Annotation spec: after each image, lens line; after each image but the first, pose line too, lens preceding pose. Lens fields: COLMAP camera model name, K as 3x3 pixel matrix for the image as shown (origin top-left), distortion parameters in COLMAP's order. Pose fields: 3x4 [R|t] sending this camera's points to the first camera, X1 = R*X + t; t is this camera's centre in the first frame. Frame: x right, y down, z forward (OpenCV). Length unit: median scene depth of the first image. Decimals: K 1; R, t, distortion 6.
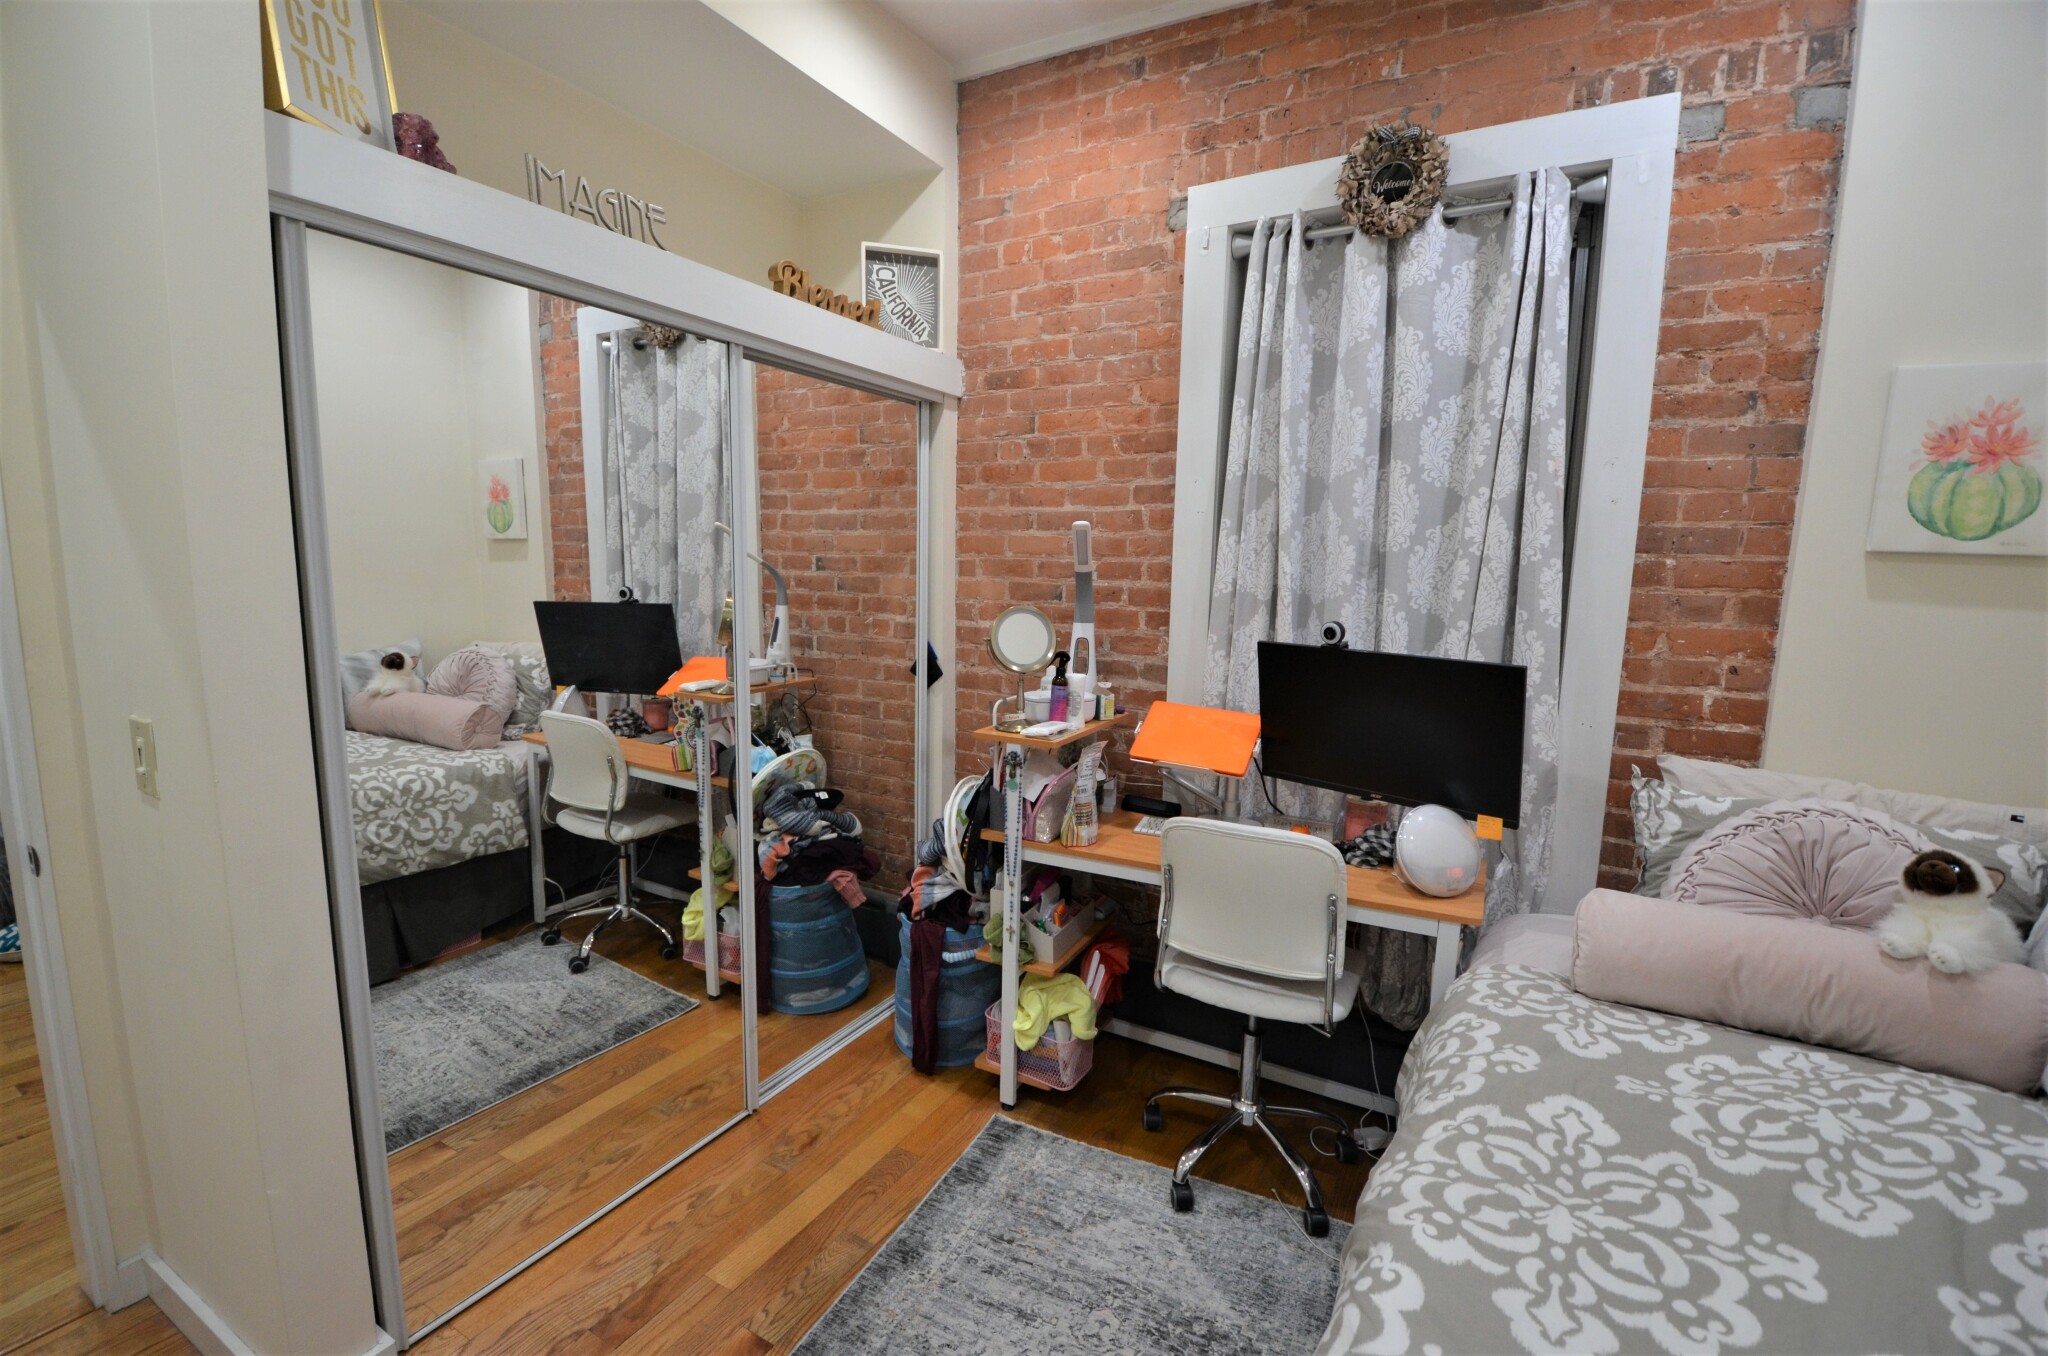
lens RADIAL K [[908.4, 0, 1013.5], [0, 908.4, 683.5], [0, 0, 1]] dist [0.006669, -0.018514]
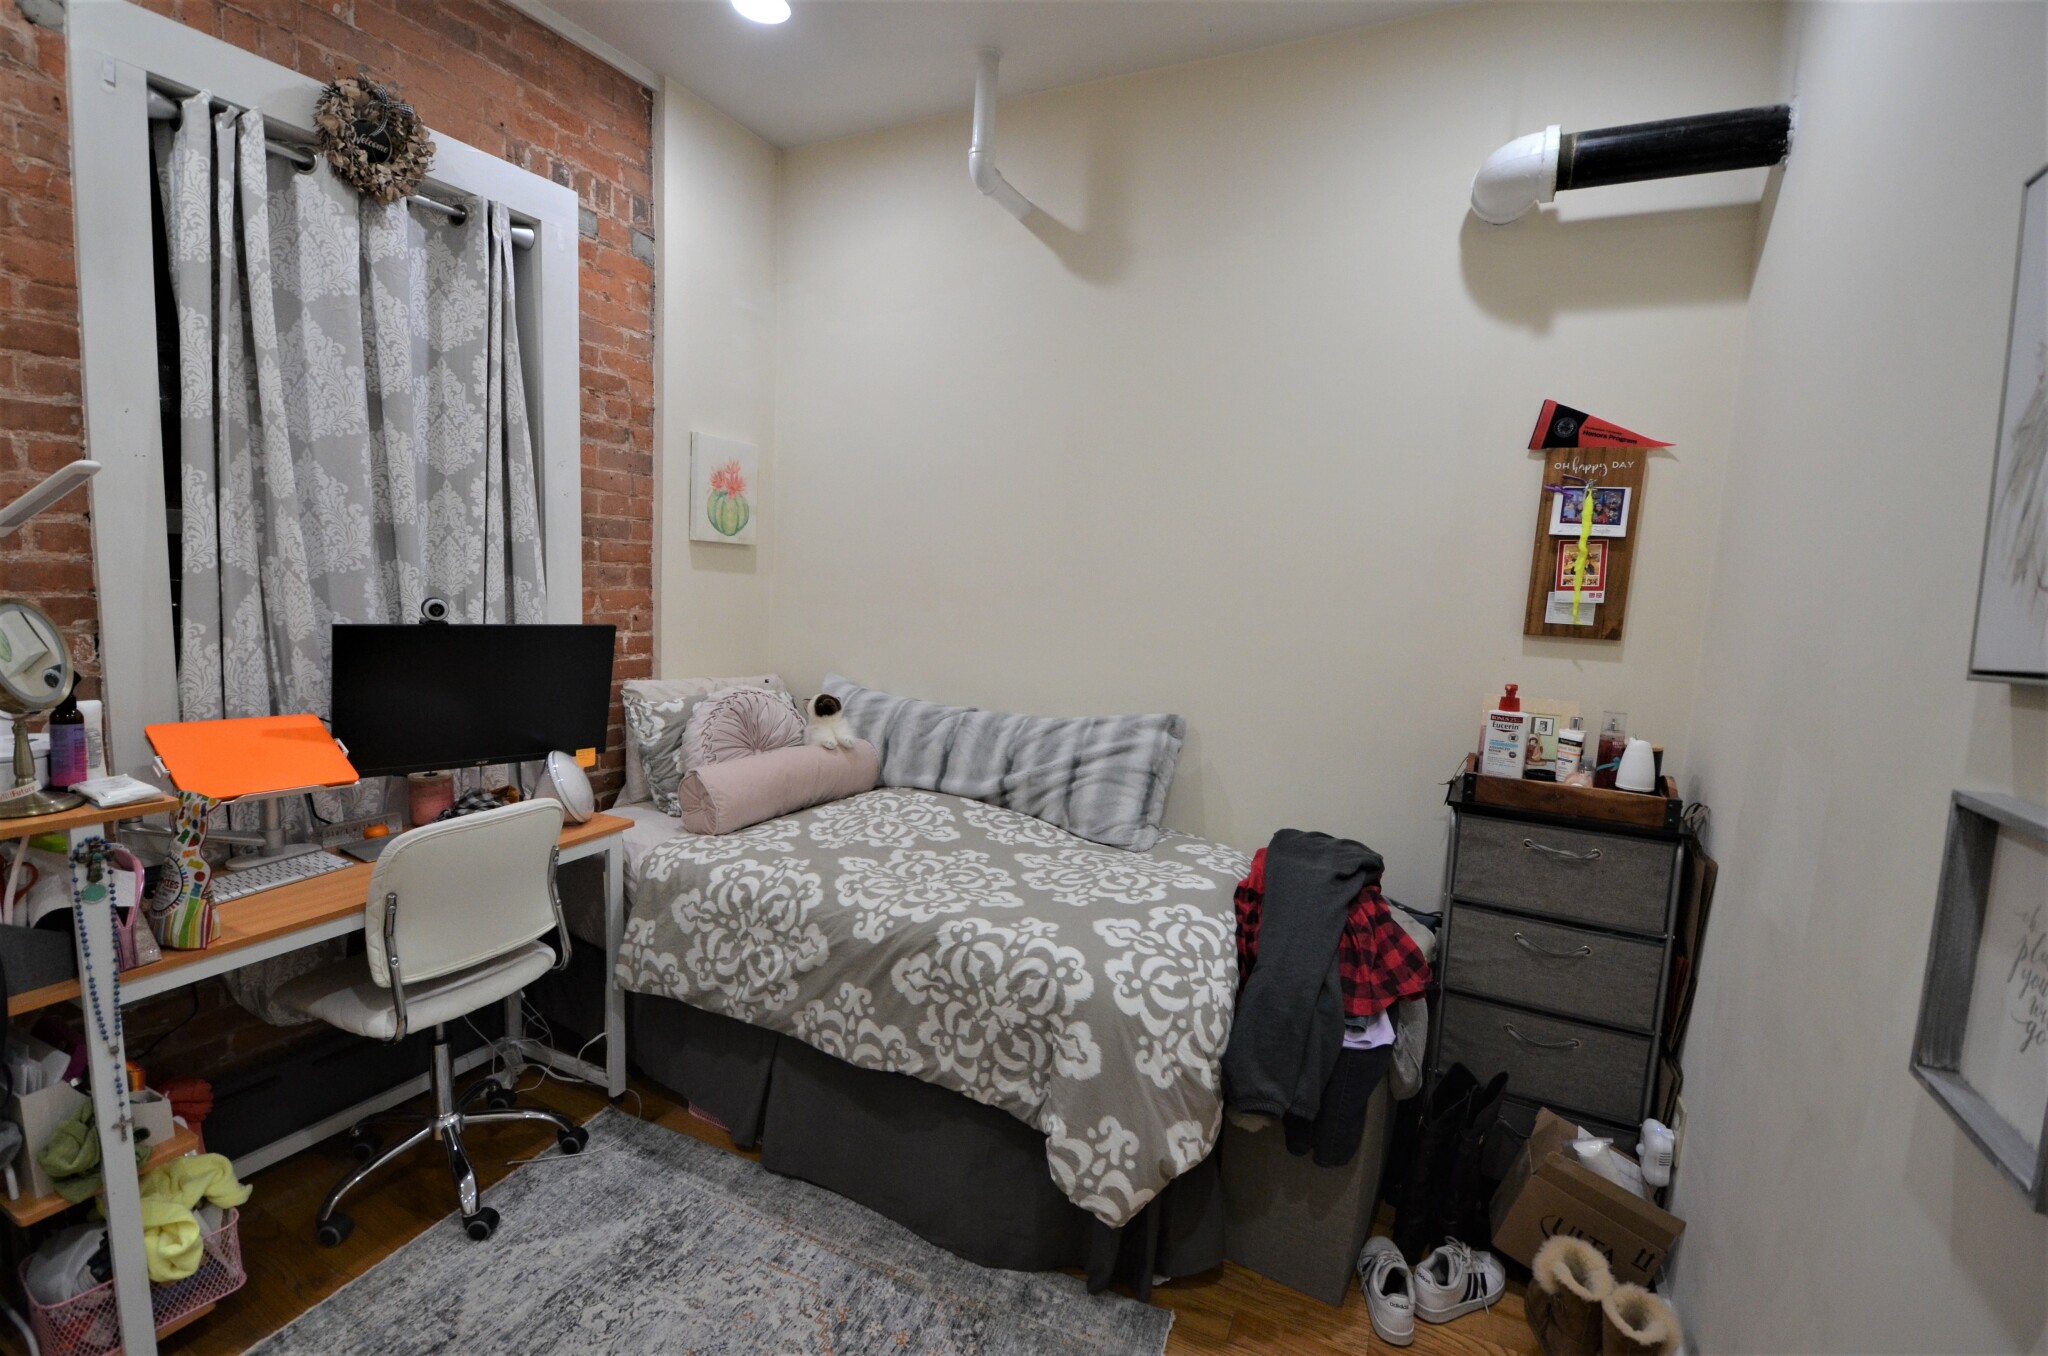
lens RADIAL K [[908.4, 0, 1013.5], [0, 908.4, 683.5], [0, 0, 1]] dist [0.006669, -0.018514]
pose [[-0.076681, -0.138596, 0.987376, -0.739062], [0.086428, 0.985640, 0.145065, -0.071398], [-0.993303, 0.096461, -0.063601, 0.495169]]
